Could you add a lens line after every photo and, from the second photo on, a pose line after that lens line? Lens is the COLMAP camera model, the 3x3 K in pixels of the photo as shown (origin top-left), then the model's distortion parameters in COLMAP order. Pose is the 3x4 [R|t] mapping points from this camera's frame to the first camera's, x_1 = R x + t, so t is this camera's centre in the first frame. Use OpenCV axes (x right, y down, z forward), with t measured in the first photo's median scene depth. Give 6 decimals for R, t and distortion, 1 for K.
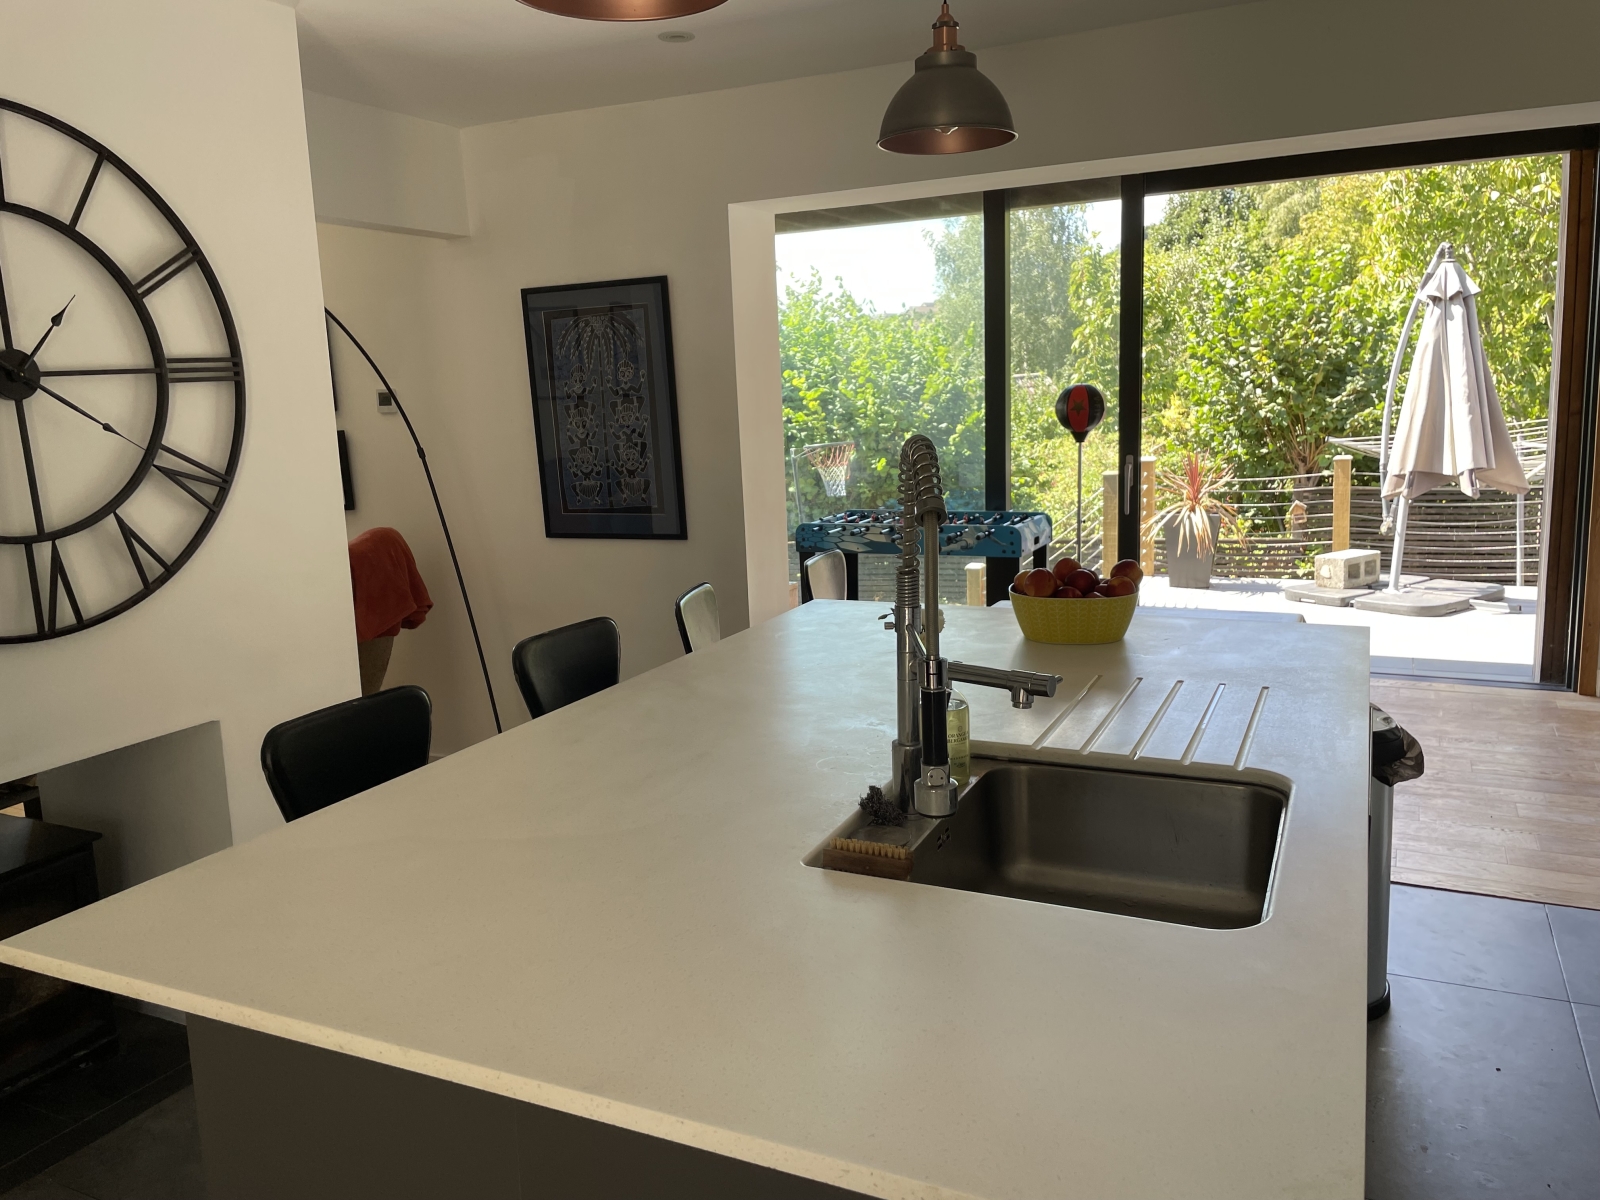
lens RADIAL K [[1205.2, 0, 800.0], [0, 1205.2, 600.0], [0, 0, 1]] dist [0.103950, -0.128341]
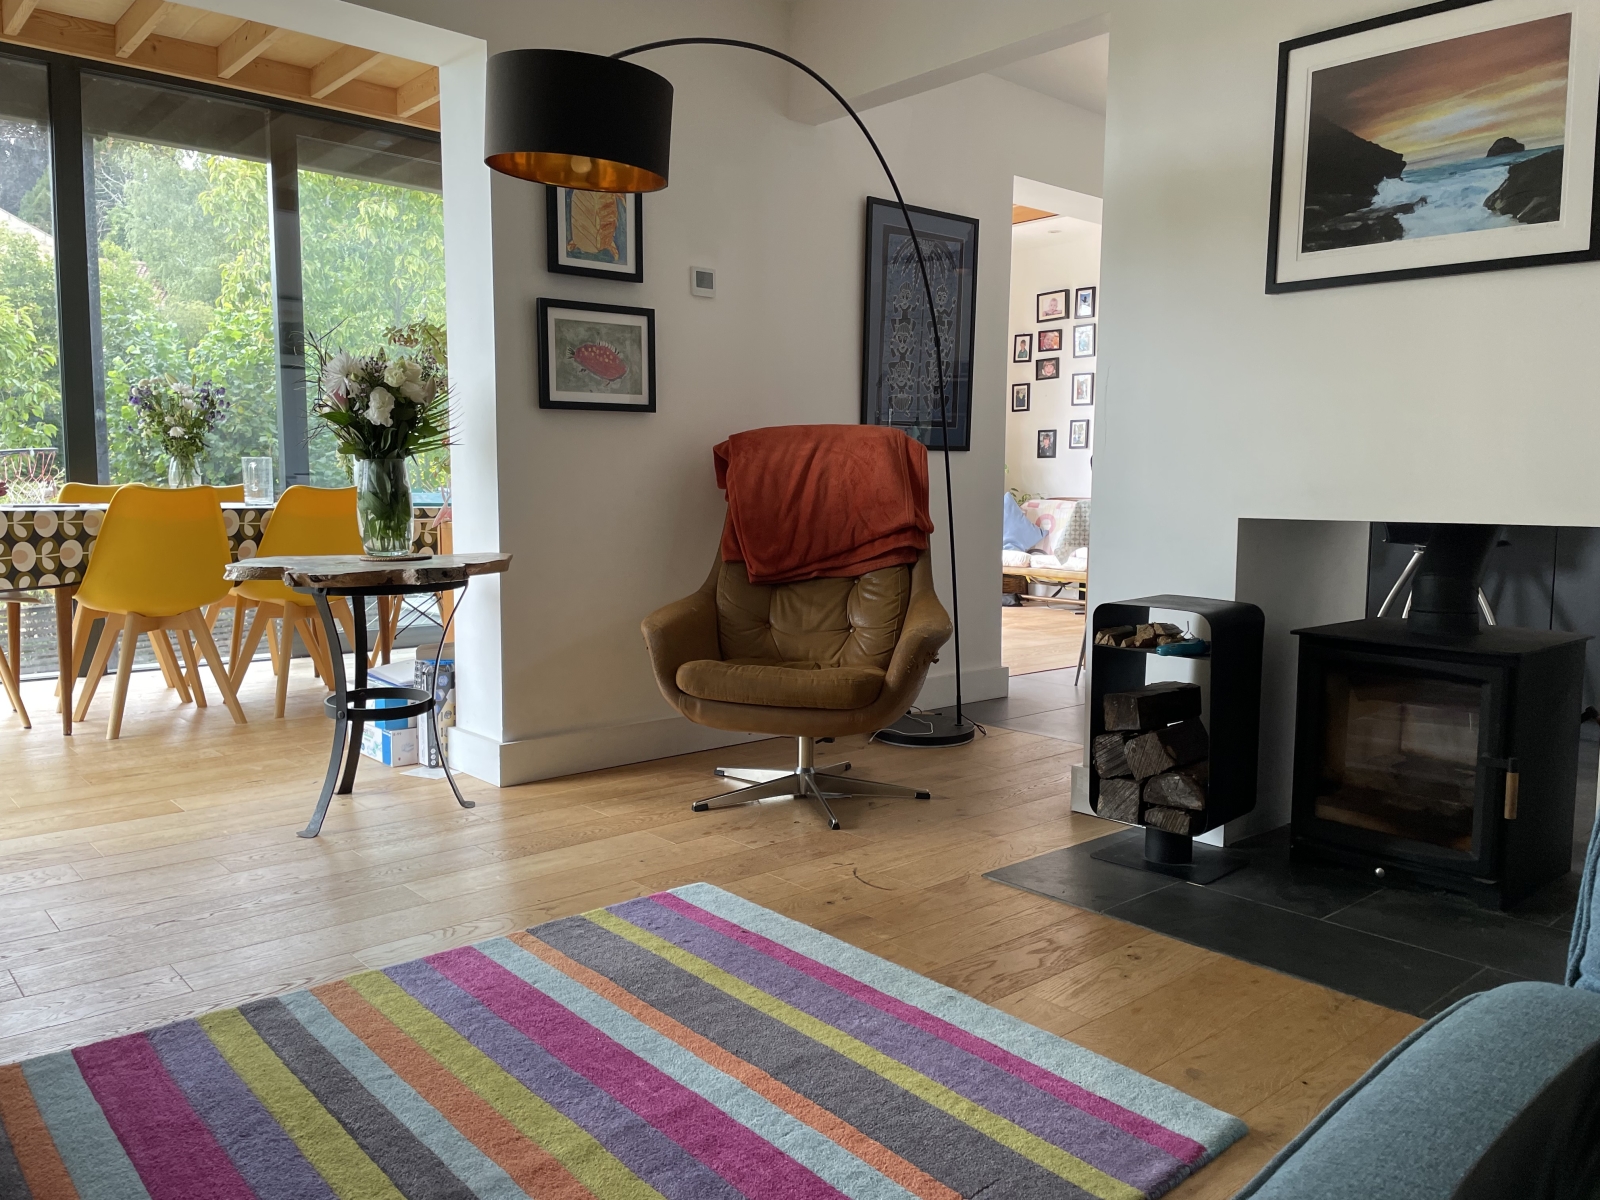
lens RADIAL K [[1205.2, 0, 800.0], [0, 1205.2, 600.0], [0, 0, 1]] dist [0.103950, -0.128341]
pose [[0.402613, -0.054236, 0.913762, -1.195048], [0.137162, 0.990547, -0.001641, 0.068482], [-0.905035, 0.125995, 0.406247, 0.689441]]
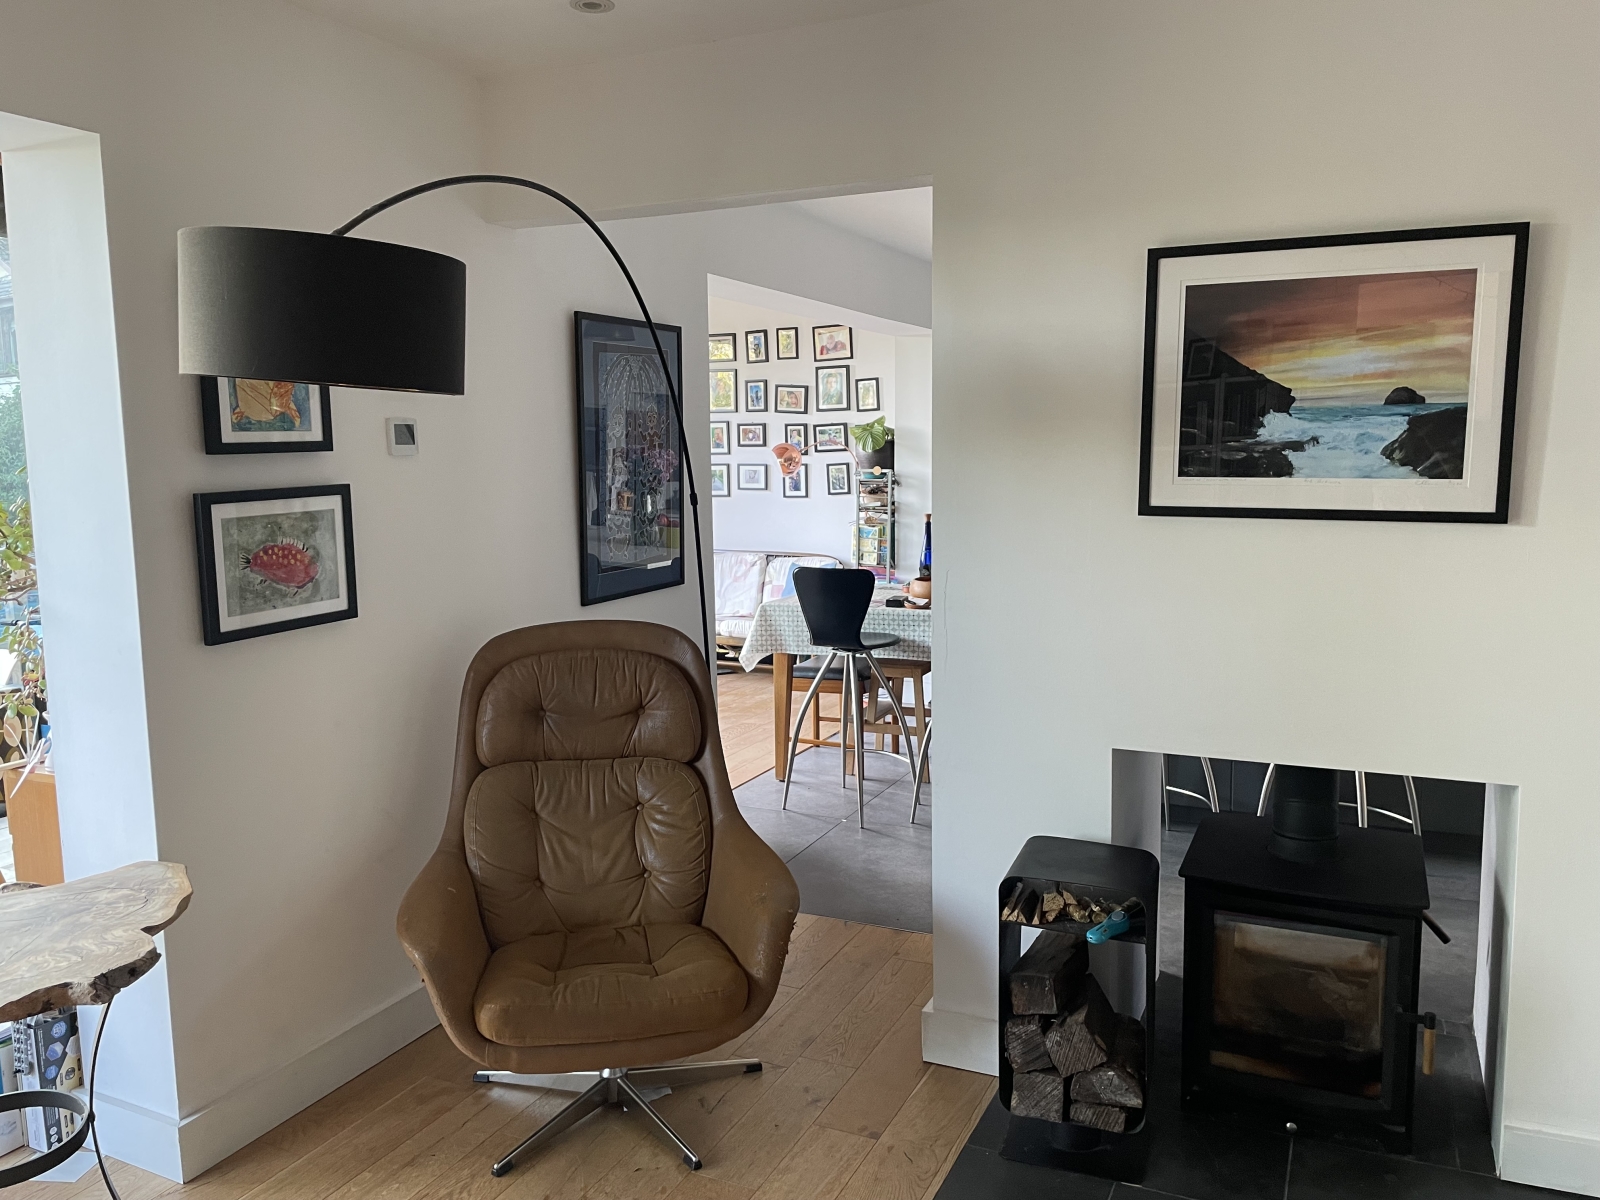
lens RADIAL K [[1205.2, 0, 800.0], [0, 1205.2, 600.0], [0, 0, 1]] dist [0.103950, -0.128341]
pose [[0.007769, -0.093699, 0.995570, -1.087757], [0.185941, 0.978372, 0.090629, -0.108768], [-0.982530, 0.184413, 0.025023, 0.869658]]
